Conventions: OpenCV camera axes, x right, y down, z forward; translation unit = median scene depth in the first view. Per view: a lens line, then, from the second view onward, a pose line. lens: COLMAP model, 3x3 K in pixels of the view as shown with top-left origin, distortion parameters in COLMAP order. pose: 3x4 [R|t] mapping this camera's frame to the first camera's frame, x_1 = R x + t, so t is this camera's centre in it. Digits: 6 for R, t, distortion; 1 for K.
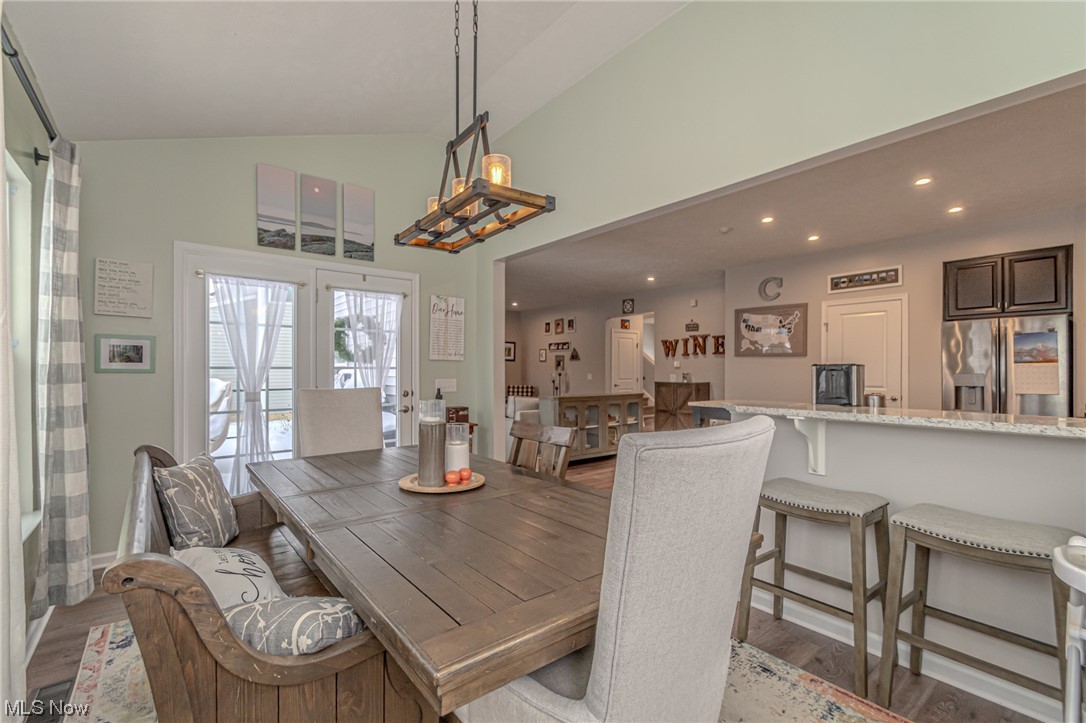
lens RADIAL K [[477.2, 0, 540.2], [0, 477.2, 367.7], [0, 0, 1]] dist [0.007262, -0.004029]
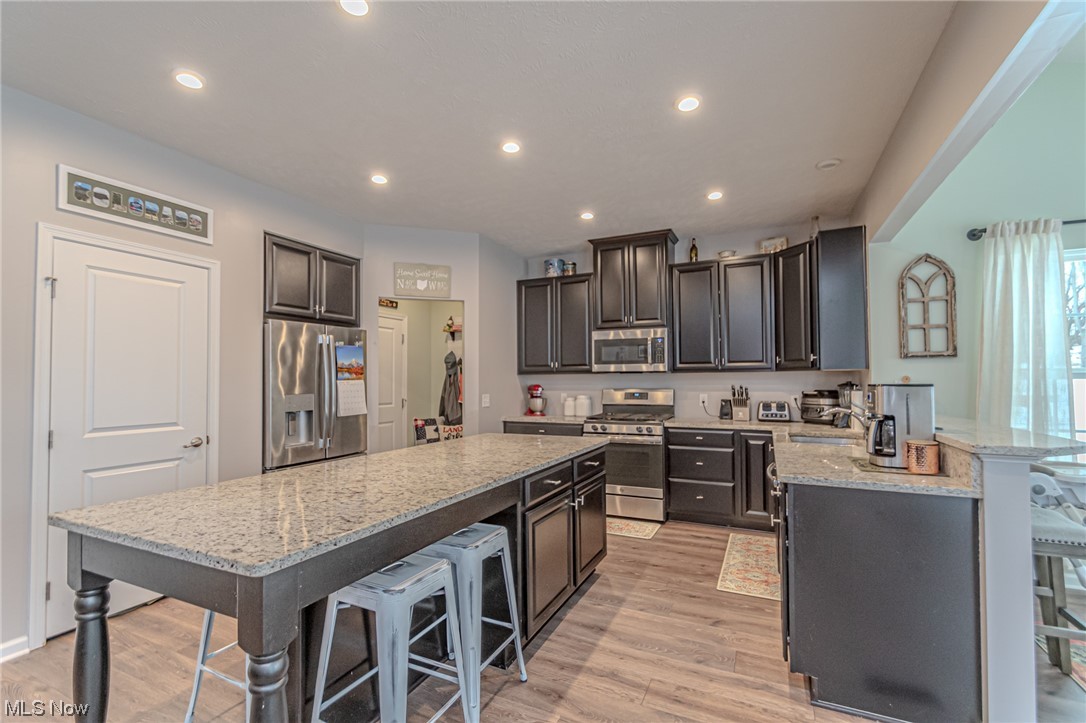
lens RADIAL K [[477.2, 0, 539.8], [0, 477.2, 369.8], [0, 0, 1]] dist [0.007262, -0.004029]
pose [[-0.442005, 0.022441, 0.896732, 0.042269], [0.002765, 0.999716, -0.023655, -0.004159], [-0.897008, -0.007976, -0.441942, 0.590231]]
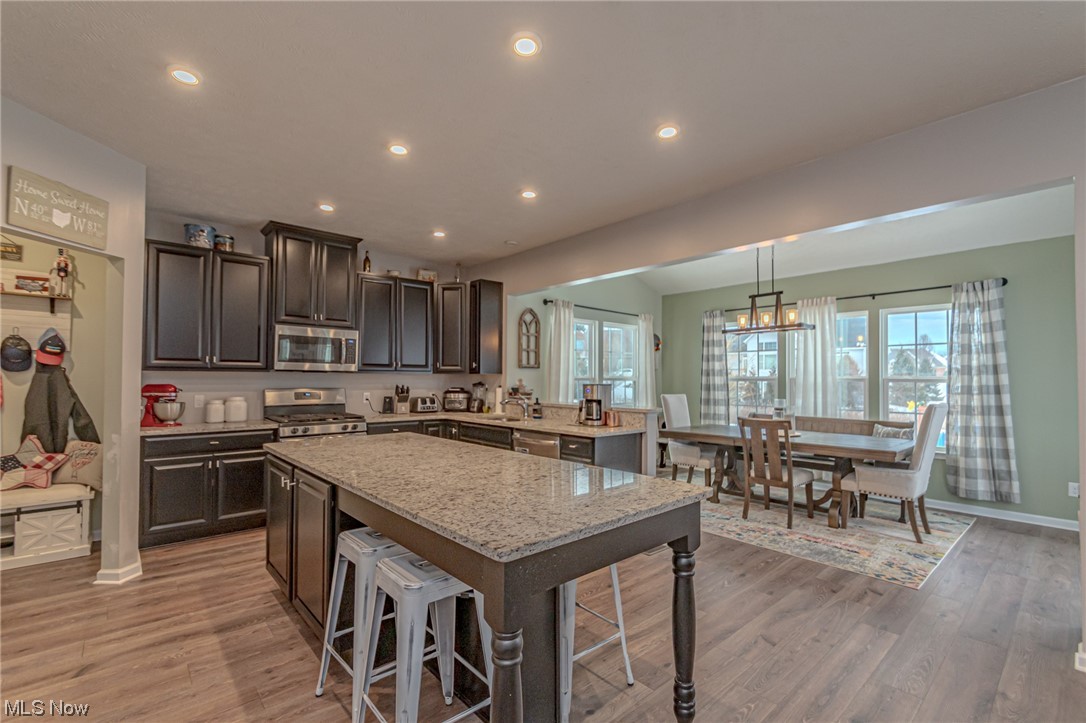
lens RADIAL K [[477.2, 0, 542.2], [0, 477.2, 367.8], [0, 0, 1]] dist [0.007262, -0.004029]
pose [[-0.998546, -0.006899, -0.053457, 0.273991], [-0.005518, 0.999648, -0.025935, -0.005574], [0.053617, -0.025603, -0.998233, 0.811998]]
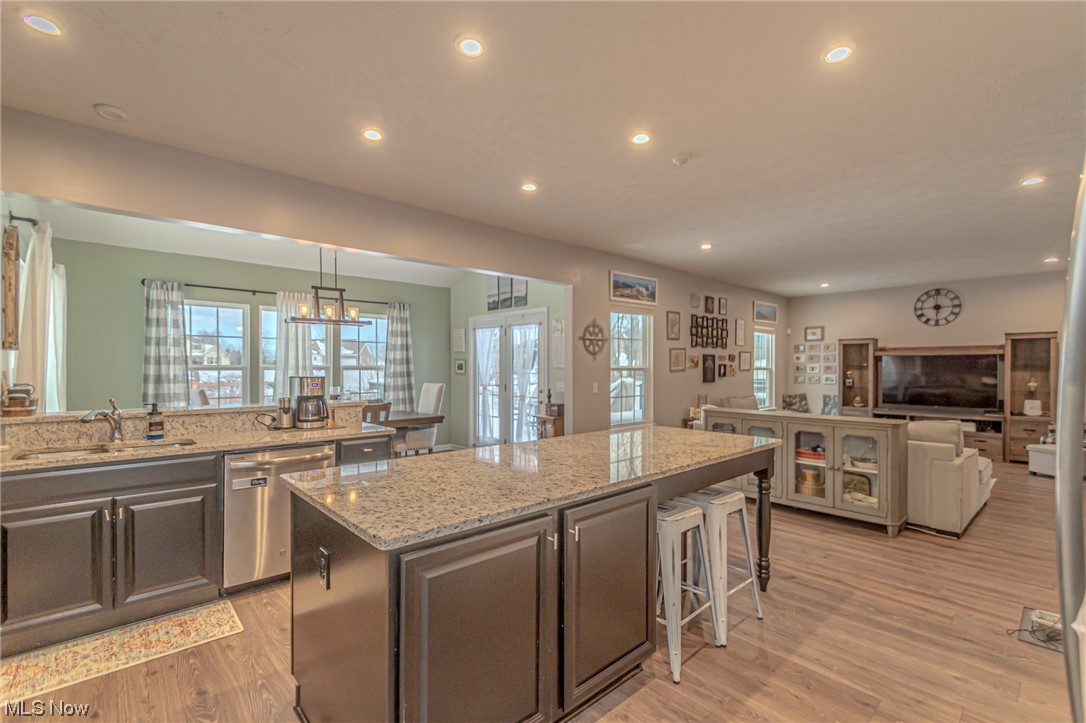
lens RADIAL K [[477.2, 0, 542.5], [0, 477.2, 371.8], [0, 0, 1]] dist [0.007262, -0.004029]
pose [[0.065730, 0.009209, -0.997795, 0.613032], [0.001564, 0.999955, 0.009332, -0.009402], [0.997836, -0.002174, 0.065713, 0.477265]]
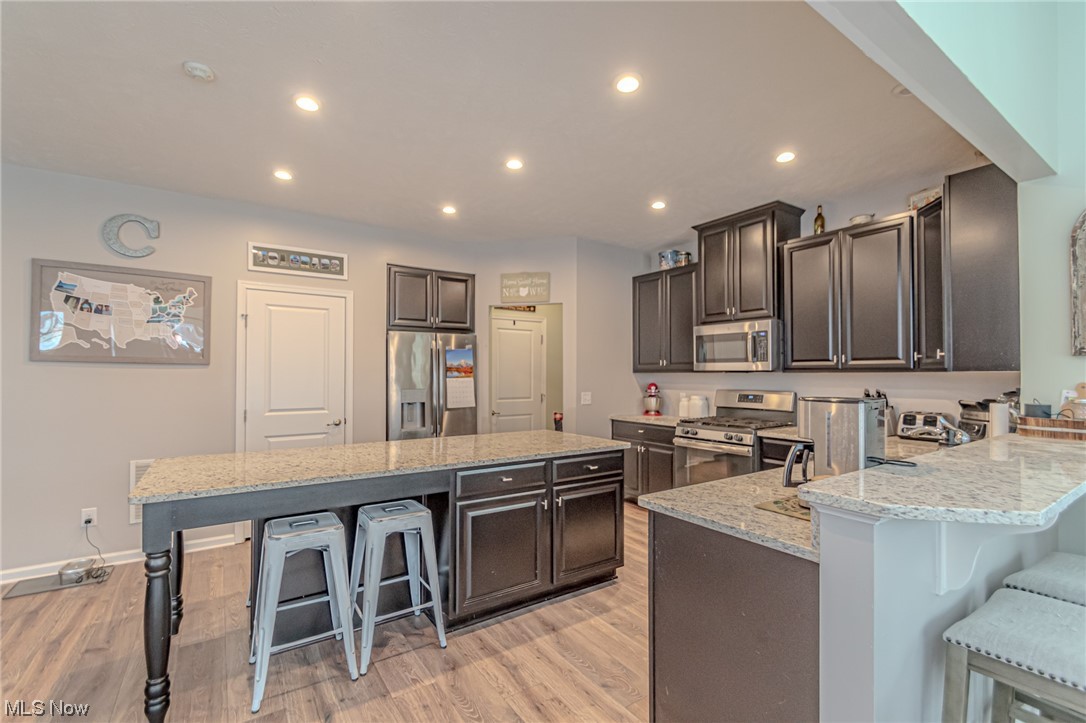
lens RADIAL K [[477.2, 0, 541.2], [0, 477.2, 369.0], [0, 0, 1]] dist [0.007262, -0.004029]
pose [[0.072785, 0.009907, 0.997298, -0.009003], [-0.003783, 0.999946, -0.009657, -0.011396], [-0.997341, -0.003069, 0.072818, 0.406173]]
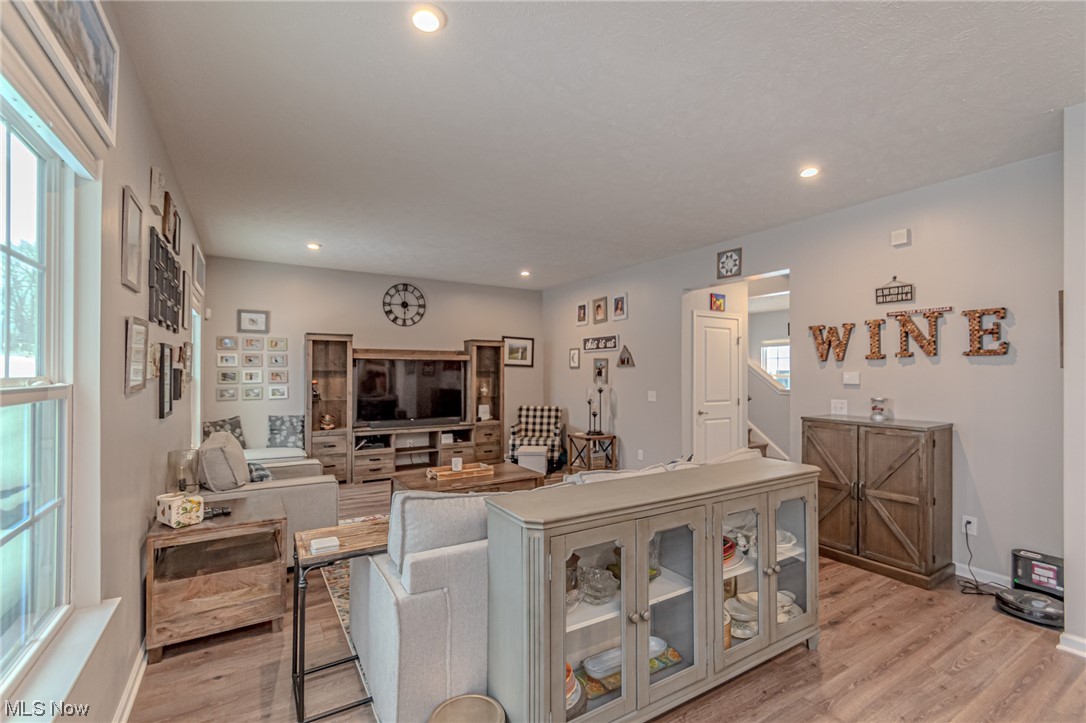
lens RADIAL K [[477.2, 0, 539.5], [0, 477.2, 362.1], [0, 0, 1]] dist [0.007262, -0.004029]
pose [[0.992879, -0.000155, -0.119125, 0.048166], [-0.001817, 0.999863, -0.016446, -0.014956], [0.119111, 0.016545, 0.992743, 0.530802]]
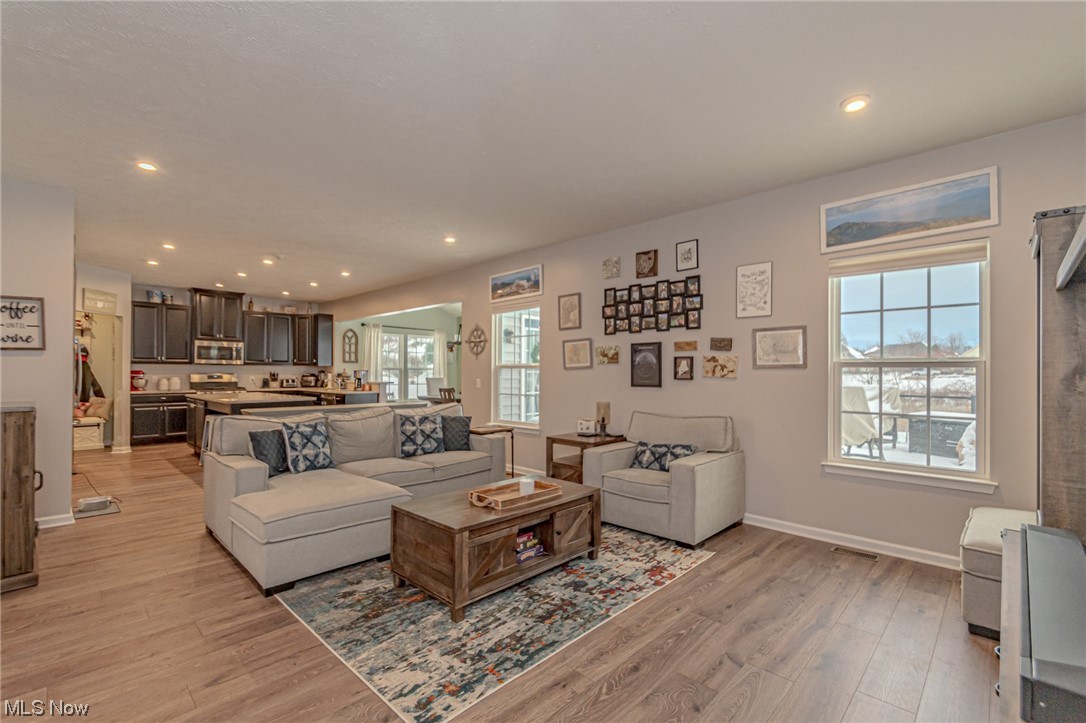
lens RADIAL K [[477.2, 0, 543.2], [0, 477.2, 367.5], [0, 0, 1]] dist [0.007262, -0.004029]
pose [[-0.991157, -0.005585, -0.132577, -0.070017], [-0.003804, 0.999899, -0.013678, 0.004626], [0.132640, -0.013053, -0.991078, 1.398219]]
